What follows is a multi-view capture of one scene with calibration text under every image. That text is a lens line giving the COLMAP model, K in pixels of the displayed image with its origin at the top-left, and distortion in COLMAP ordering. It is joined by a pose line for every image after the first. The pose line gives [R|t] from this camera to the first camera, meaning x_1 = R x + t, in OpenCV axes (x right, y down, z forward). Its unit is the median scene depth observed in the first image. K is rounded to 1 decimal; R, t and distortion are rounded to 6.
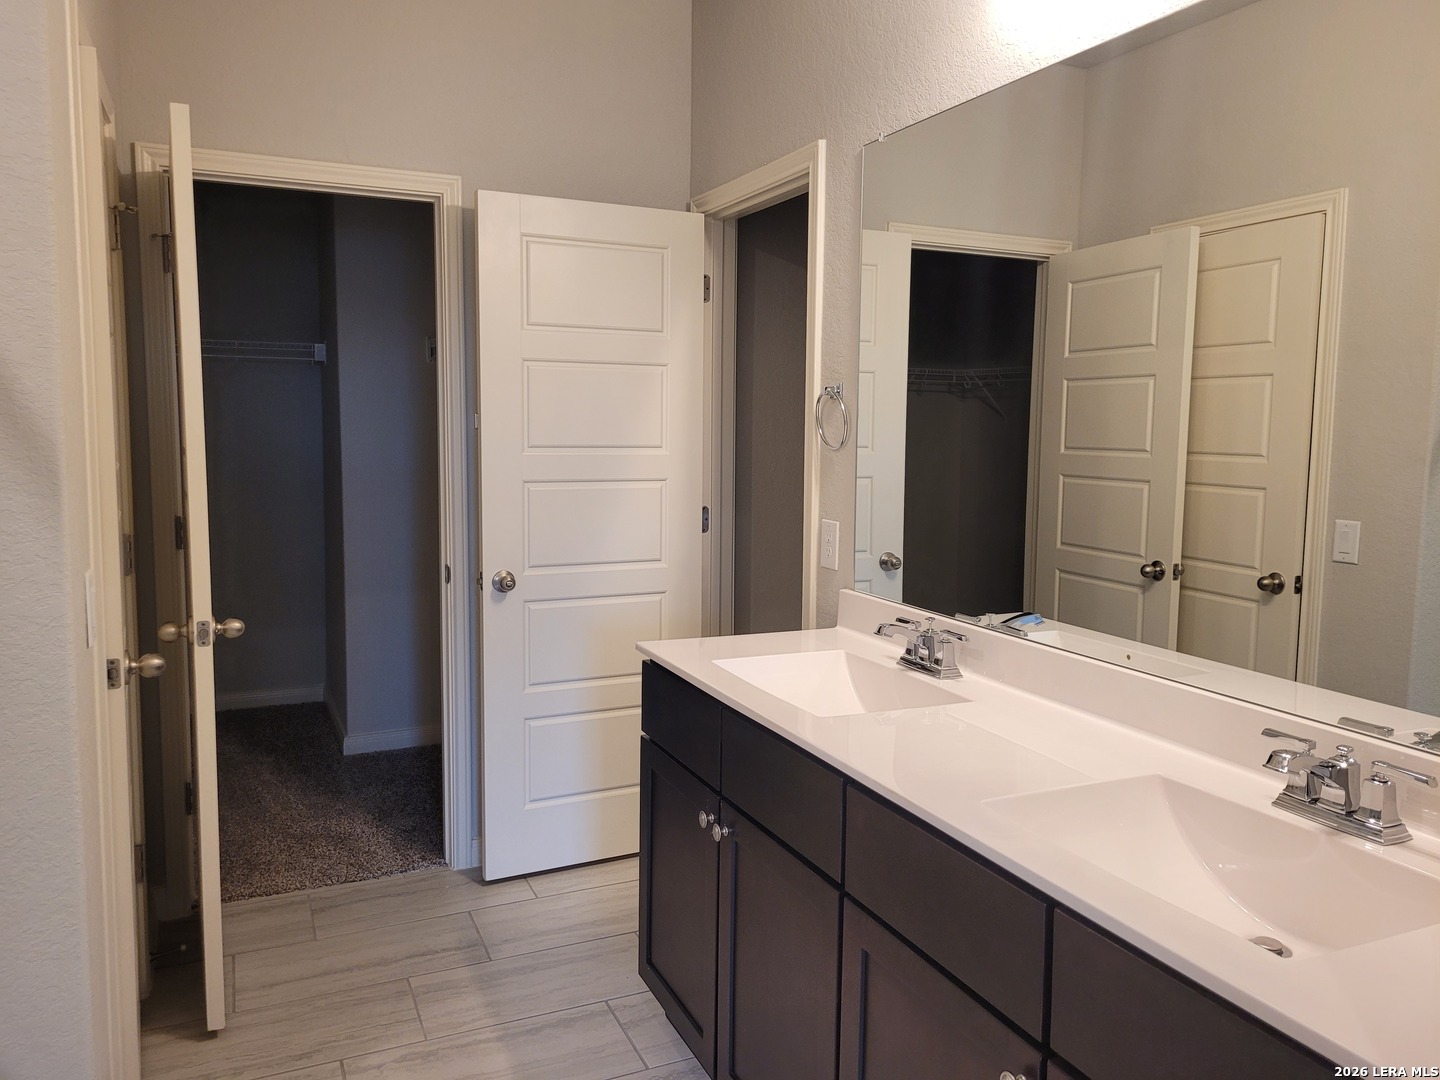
lens RADIAL K [[1094.9, 0, 720.0], [0, 1094.9, 540.0], [0, 0, 1]] dist [0.025982, -0.005549]
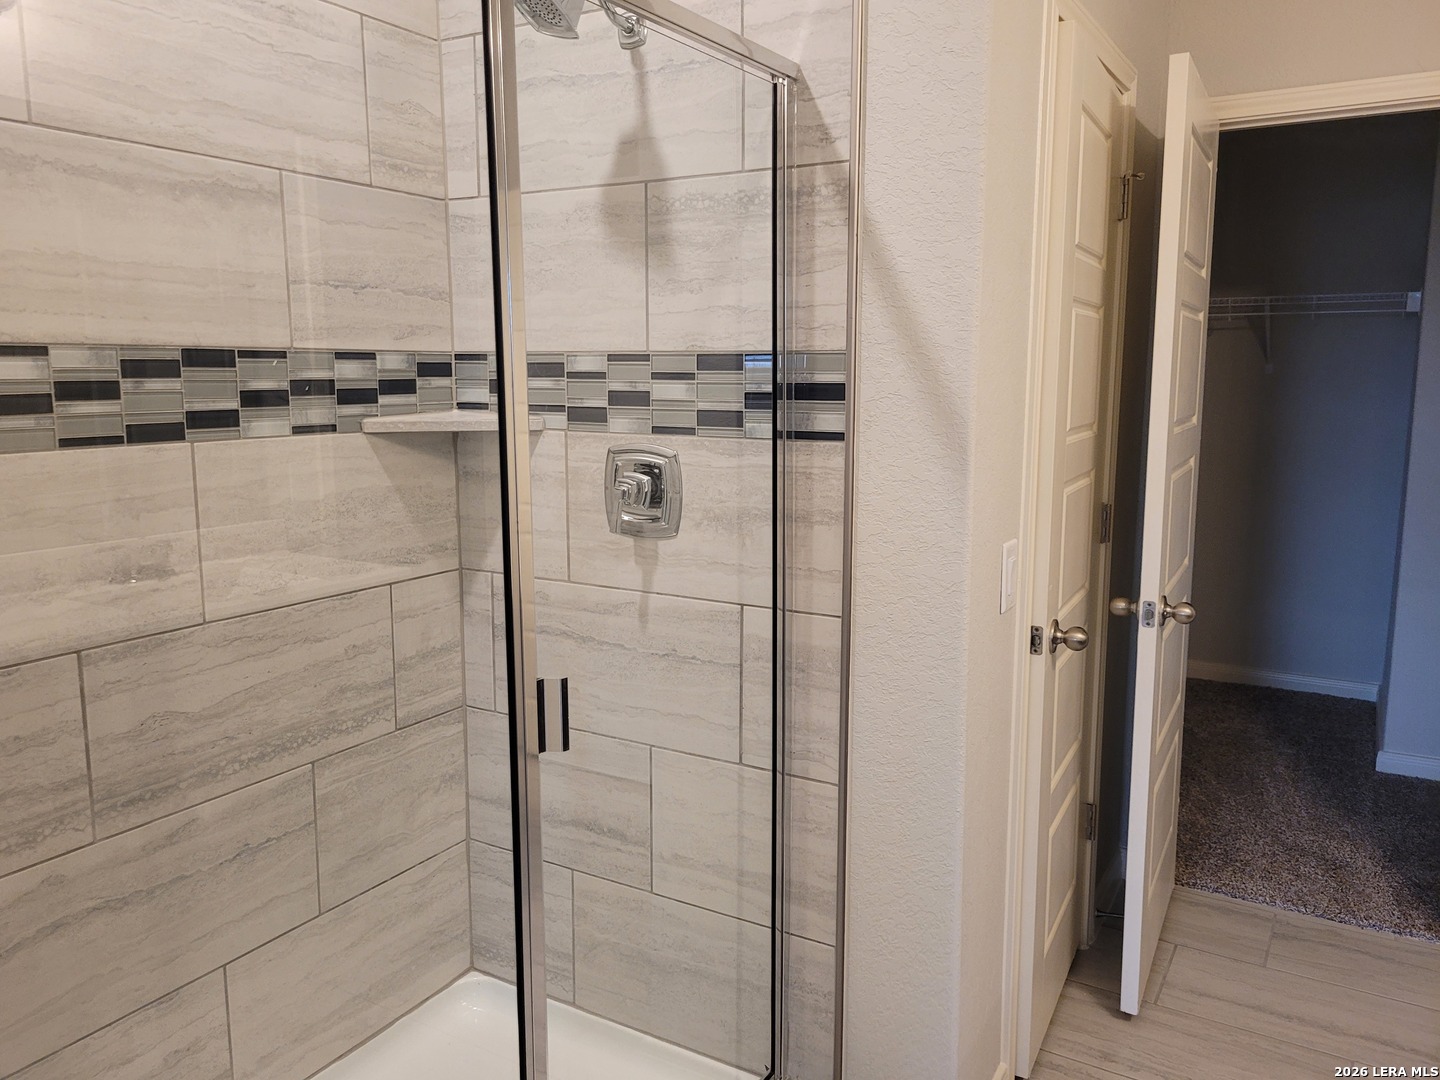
lens RADIAL K [[1094.9, 0, 720.0], [0, 1094.9, 540.0], [0, 0, 1]] dist [0.025982, -0.005549]
pose [[0.576593, 0.116699, -0.808654, 0.070227], [-0.083893, 0.992972, 0.083480, -0.023396], [0.812713, 0.019706, 0.582331, 0.110540]]
